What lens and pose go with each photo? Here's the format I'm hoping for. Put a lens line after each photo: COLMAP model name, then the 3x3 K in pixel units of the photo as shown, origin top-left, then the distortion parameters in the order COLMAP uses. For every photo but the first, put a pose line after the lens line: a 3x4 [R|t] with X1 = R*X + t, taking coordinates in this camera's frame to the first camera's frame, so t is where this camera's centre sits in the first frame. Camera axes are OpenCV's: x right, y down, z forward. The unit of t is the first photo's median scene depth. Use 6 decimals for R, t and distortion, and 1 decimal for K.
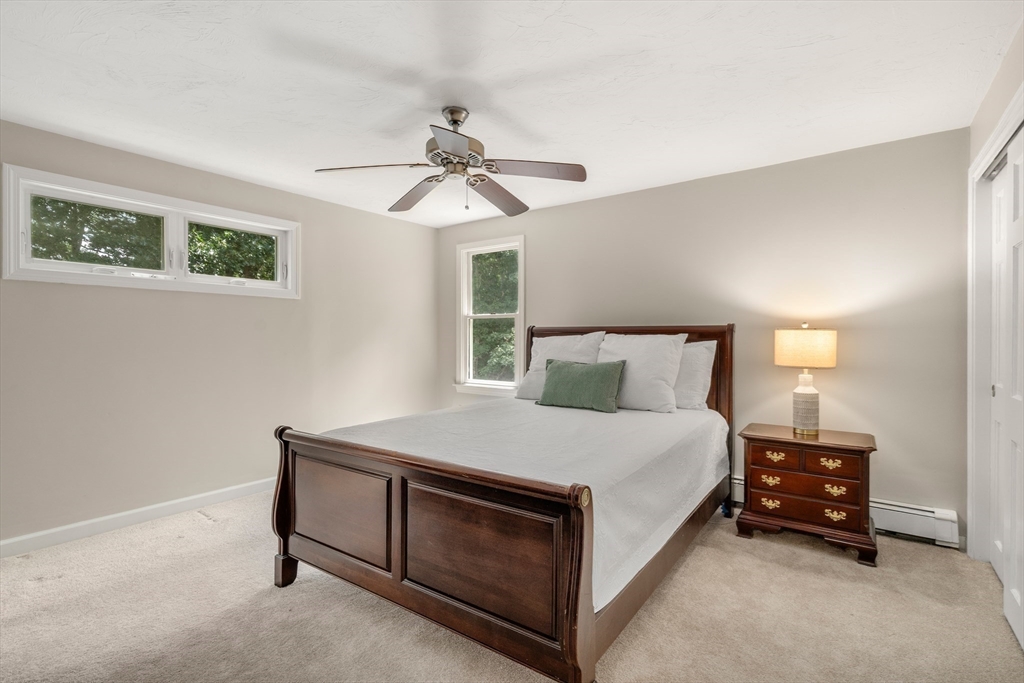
lens RADIAL K [[470.4, 0, 512.0], [0, 470.4, 341.5], [0, 0, 1]] dist [-0.000015, 0.000042]
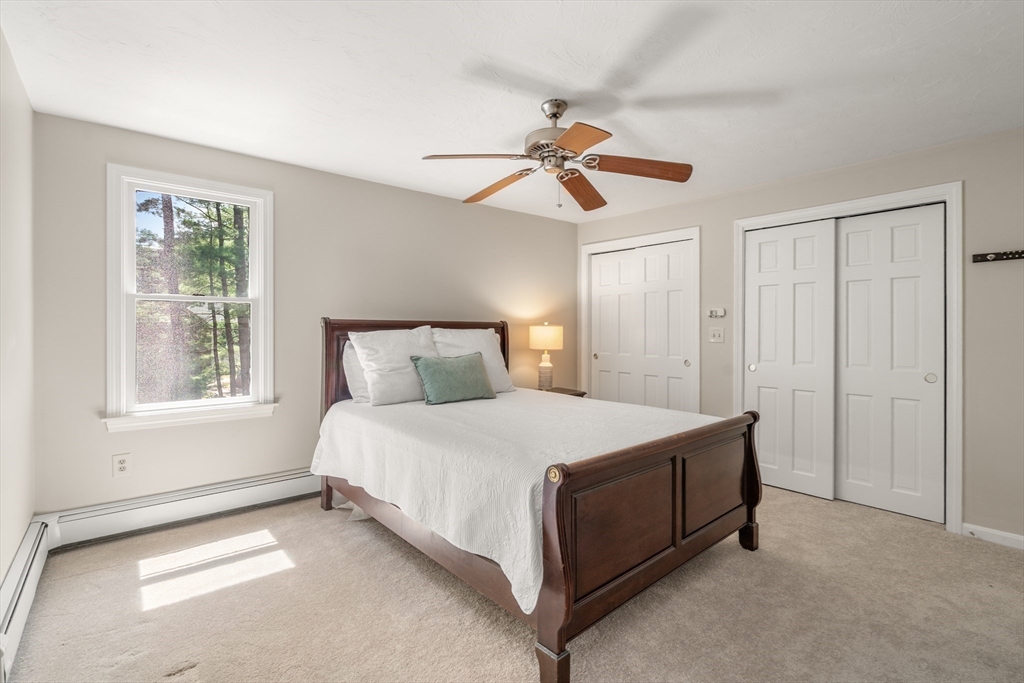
lens RADIAL K [[479.5, 0, 515.3], [0, 479.5, 324.9], [0, 0, 1]] dist [-0.000848, 0.000117]
pose [[0.245453, 0.010963, 0.969346, -0.851138], [0.012577, 0.999816, -0.014492, -0.006387], [-0.969327, 0.015749, 0.245270, 0.635075]]
